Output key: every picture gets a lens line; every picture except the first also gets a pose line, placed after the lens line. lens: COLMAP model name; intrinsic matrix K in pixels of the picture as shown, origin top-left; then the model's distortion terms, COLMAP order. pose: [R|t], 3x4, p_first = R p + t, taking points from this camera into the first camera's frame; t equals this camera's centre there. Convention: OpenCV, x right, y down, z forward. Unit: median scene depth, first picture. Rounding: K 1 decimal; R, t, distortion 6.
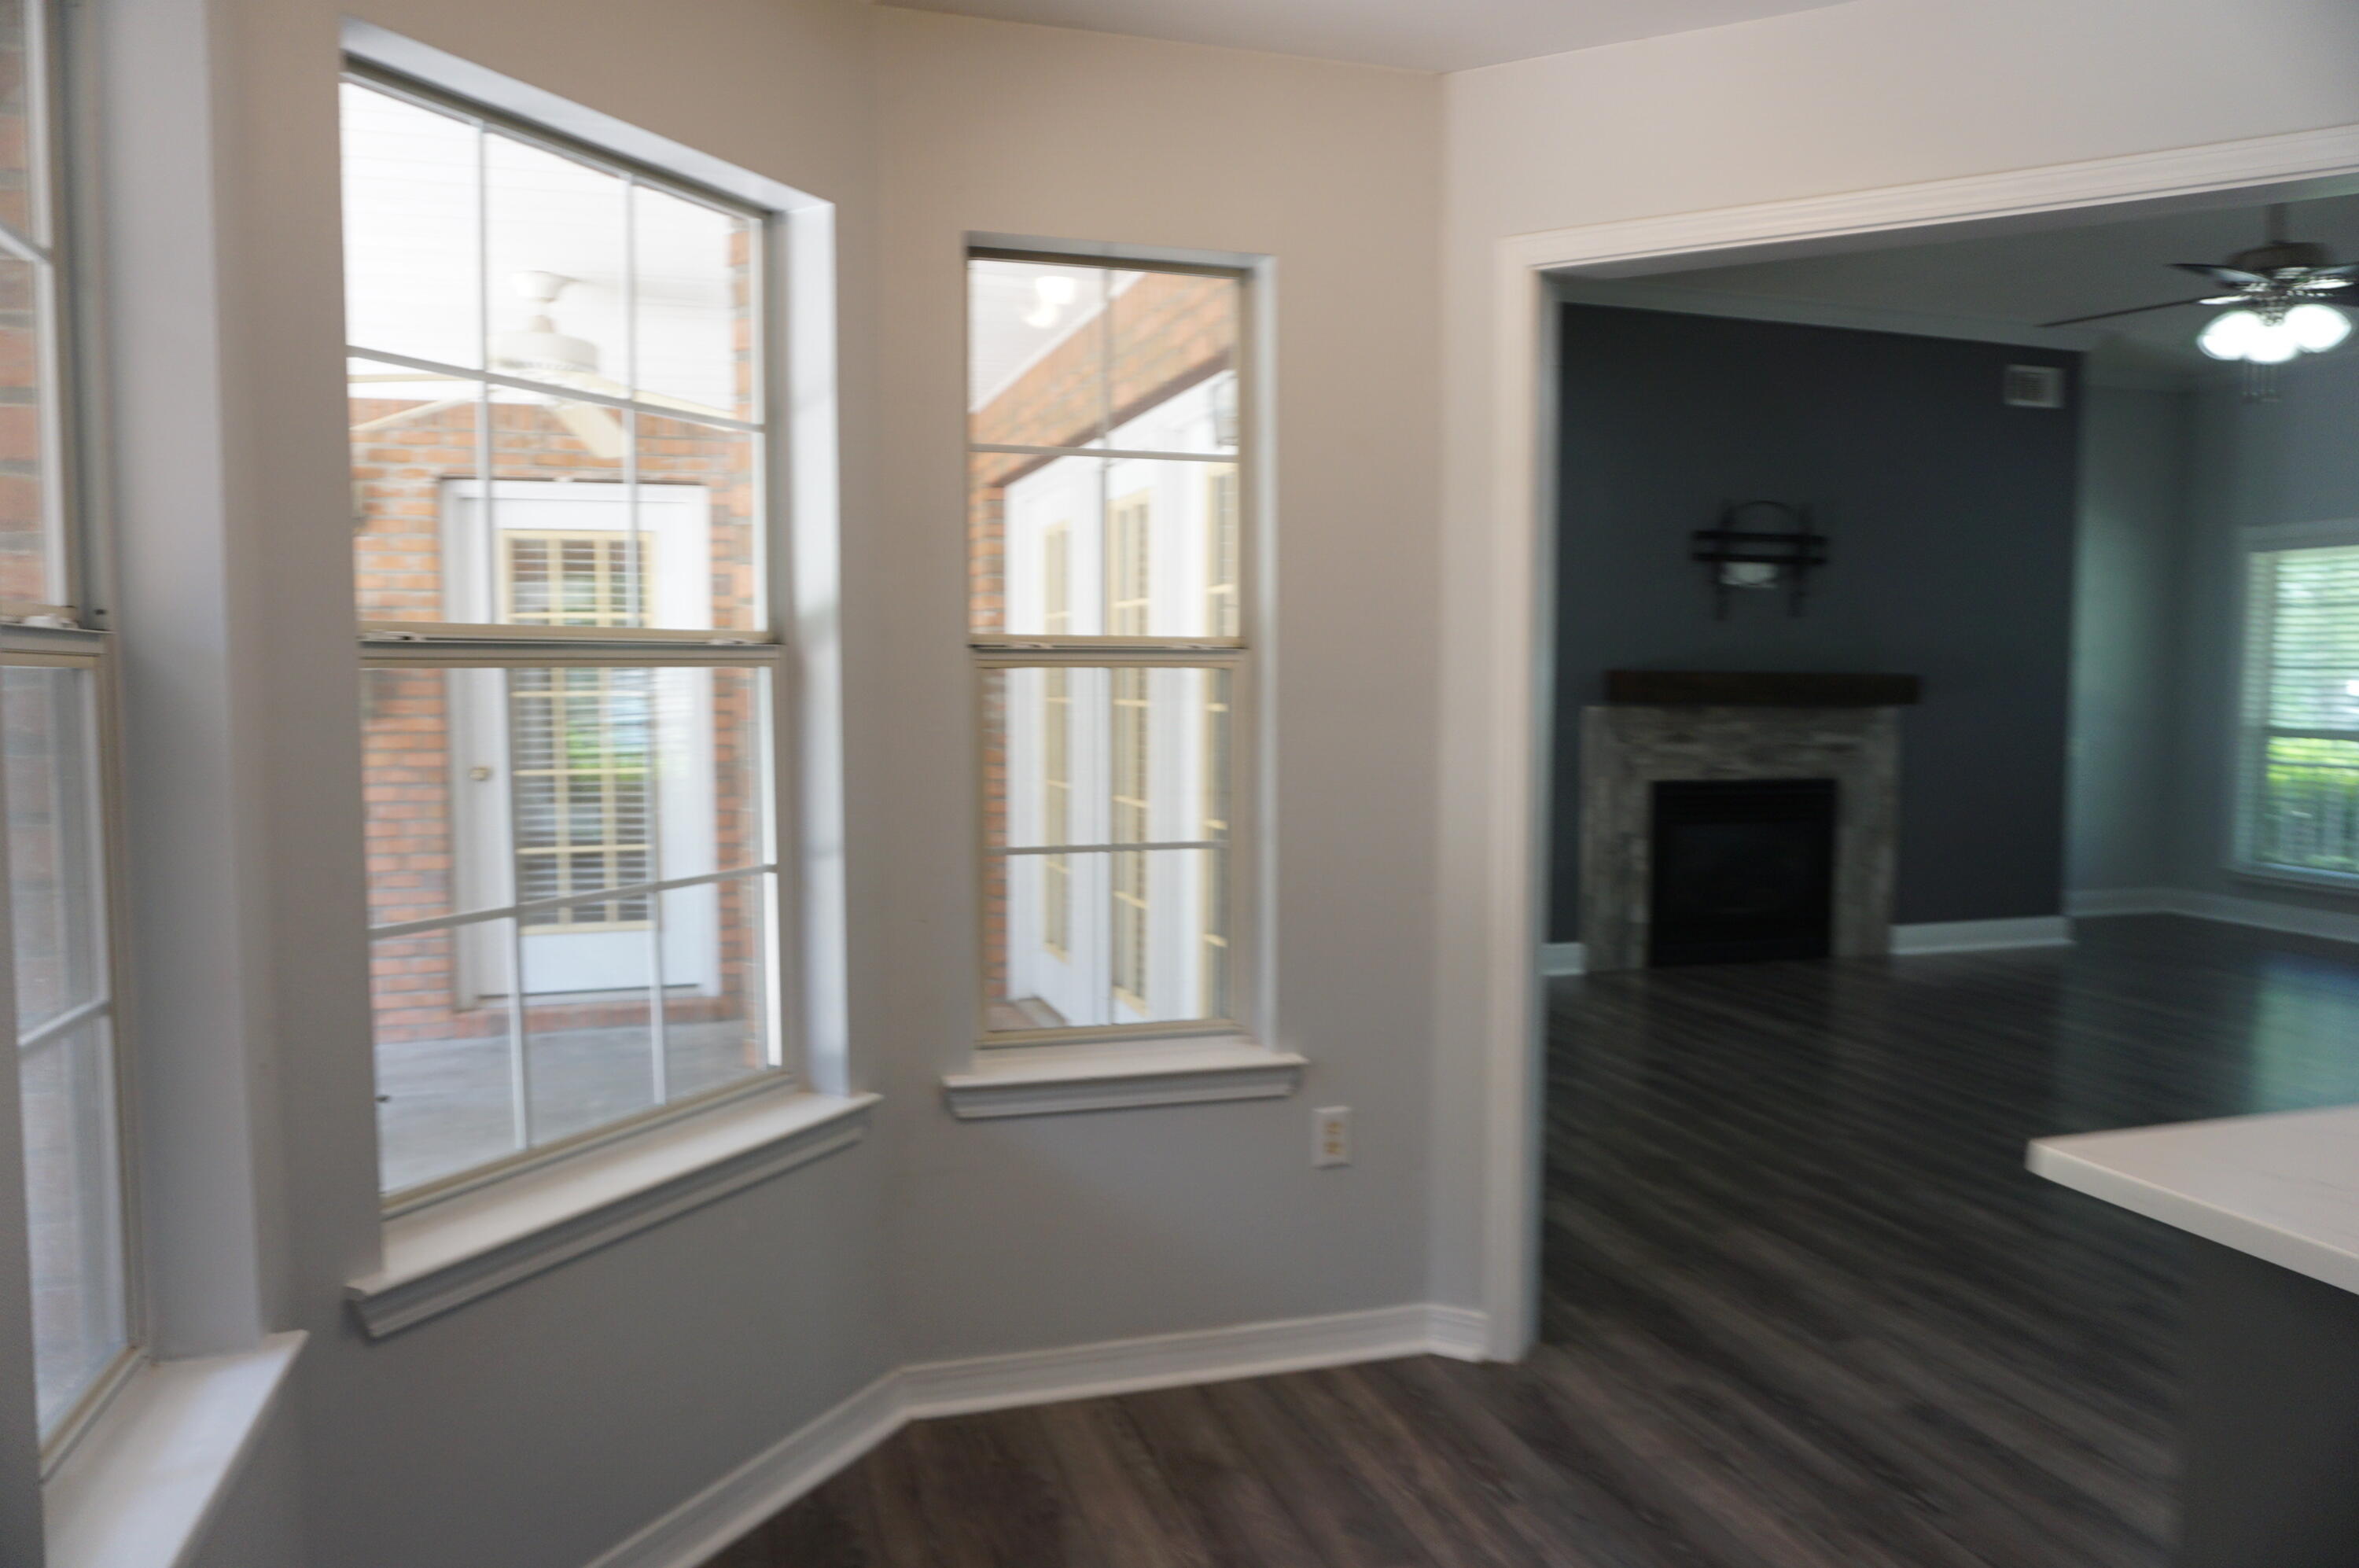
lens RADIAL K [[1572.1, 0, 1179.5], [0, 1572.1, 784.0], [0, 0, 1]] dist [-0.055211, 0.035486]
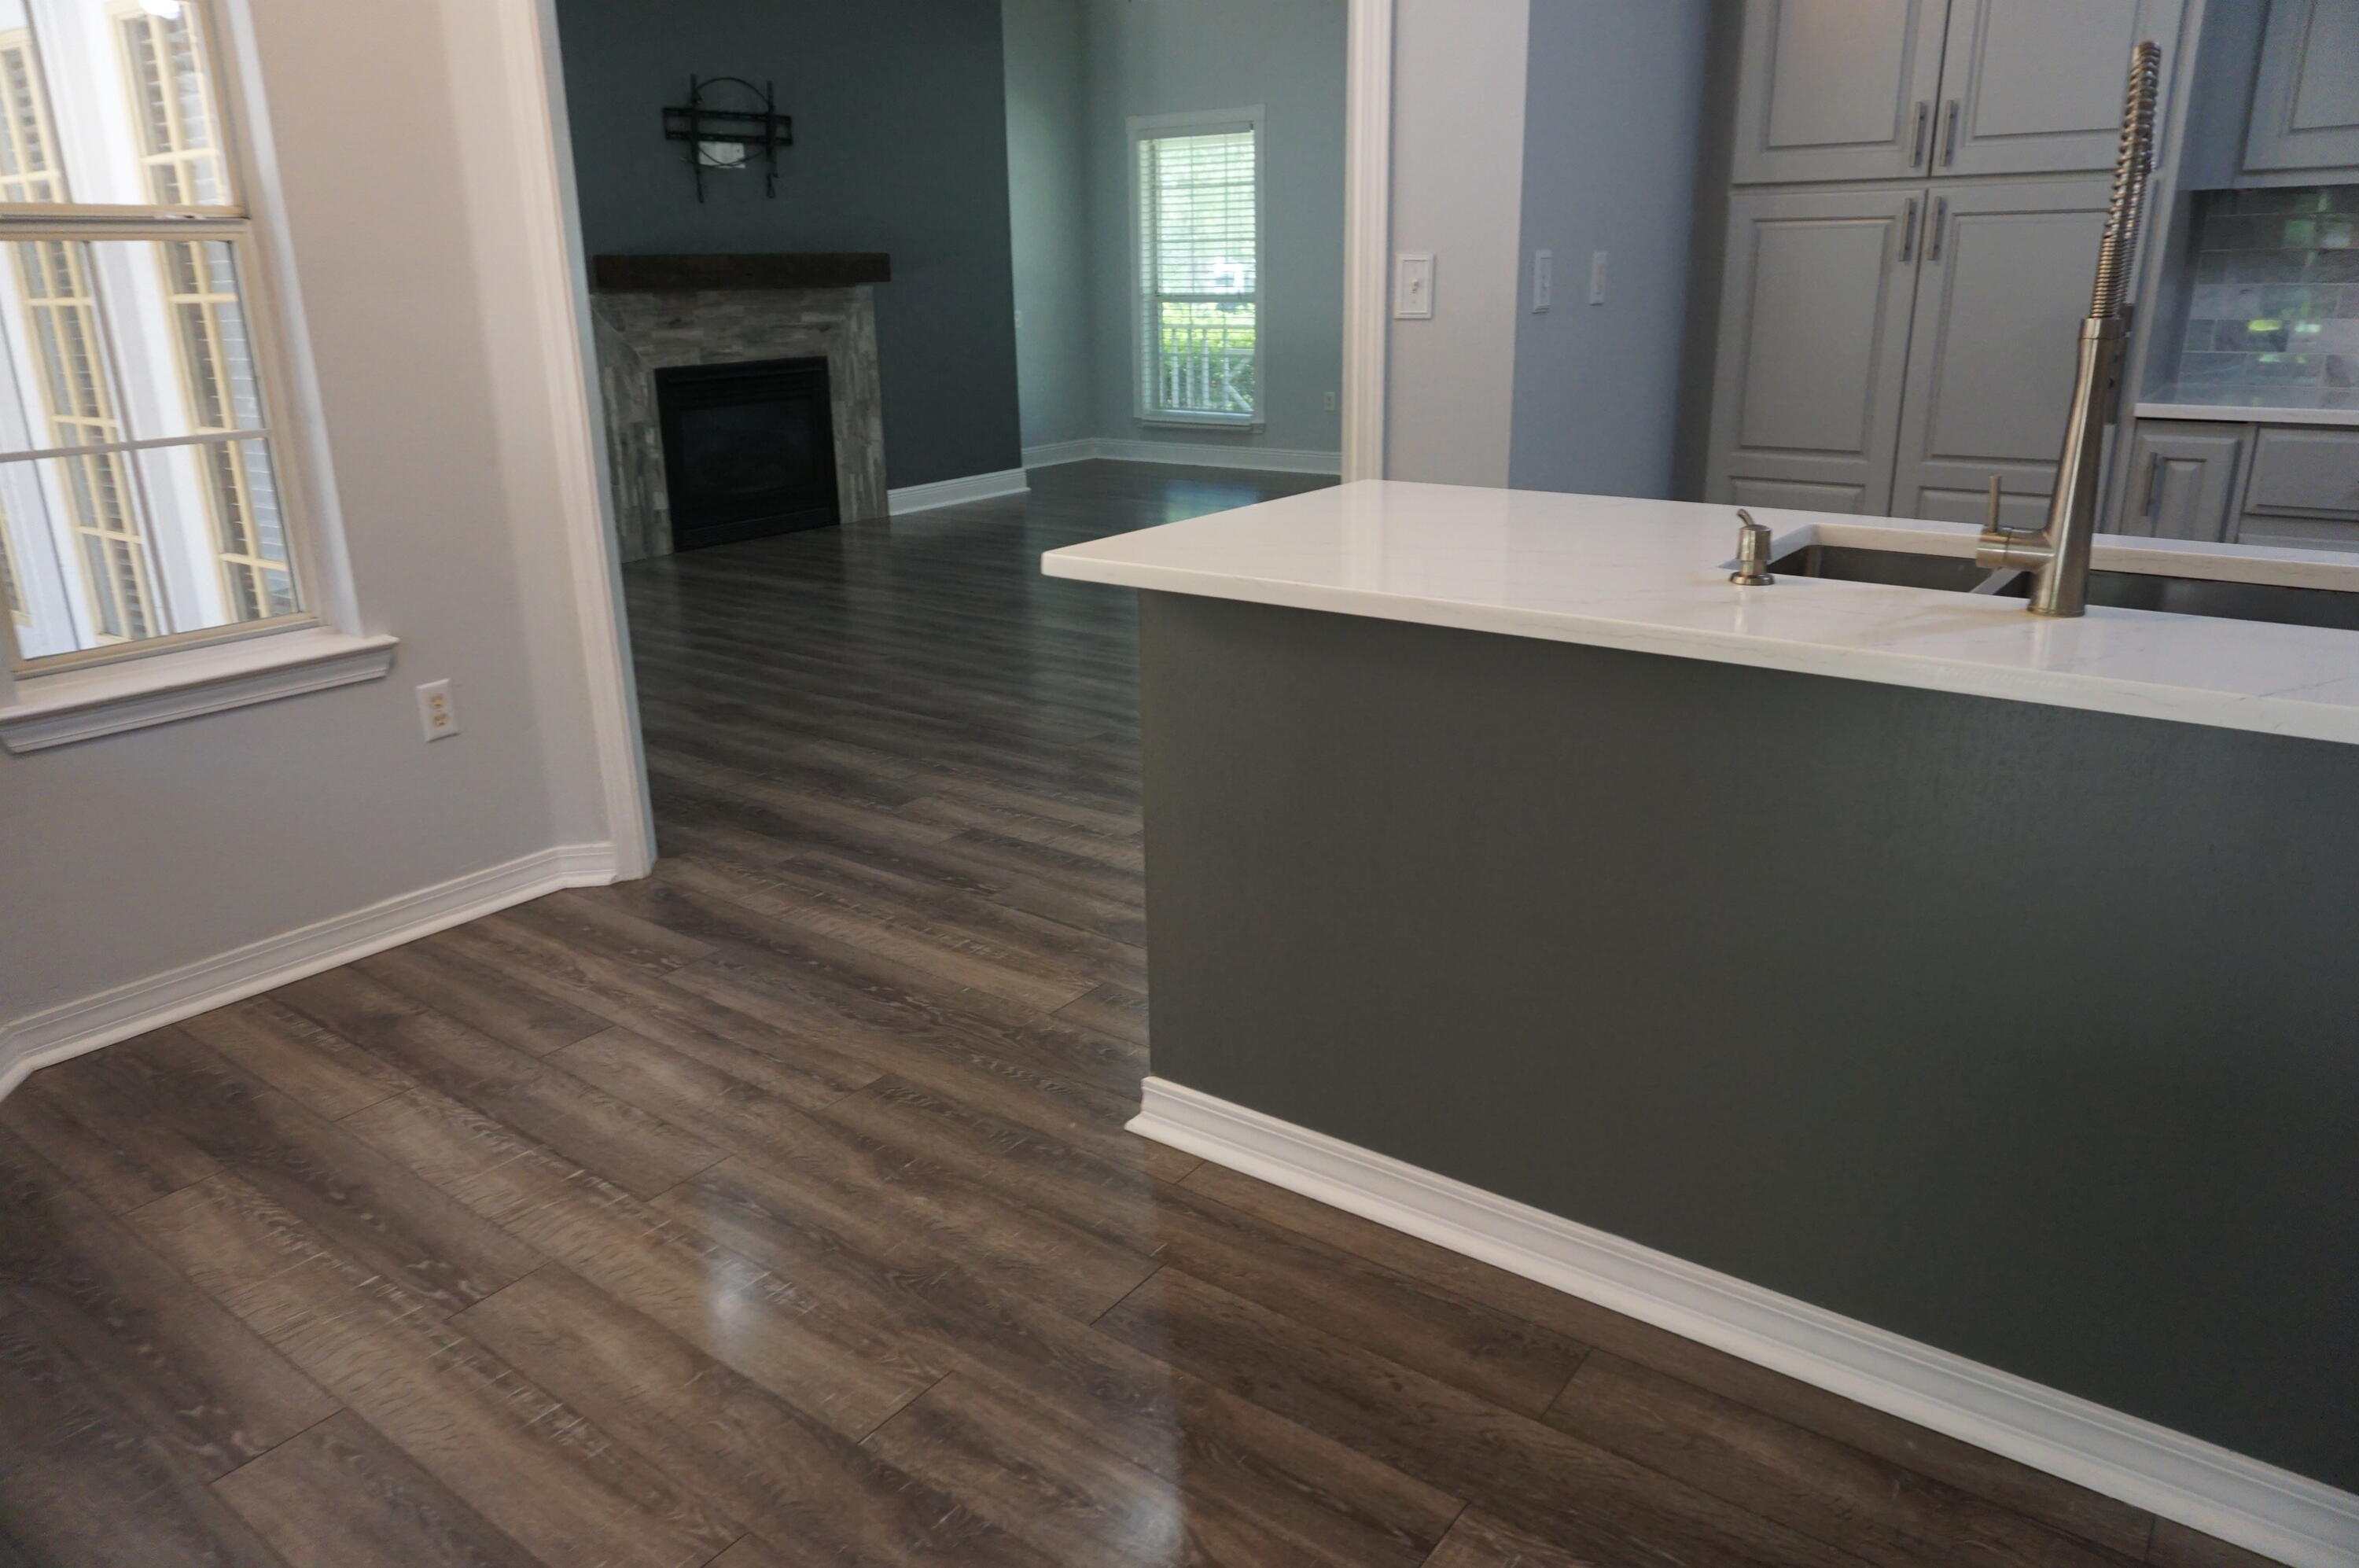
lens RADIAL K [[1562.9, 0, 1168.4], [0, 1562.9, 769.2], [0, 0, 1]] dist [-0.048497, 0.034249]
pose [[0.812940, -0.197720, 0.547755, -0.071303], [0.061743, 0.964560, 0.256537, 0.025983], [-0.579065, -0.174730, 0.796337, -0.097996]]
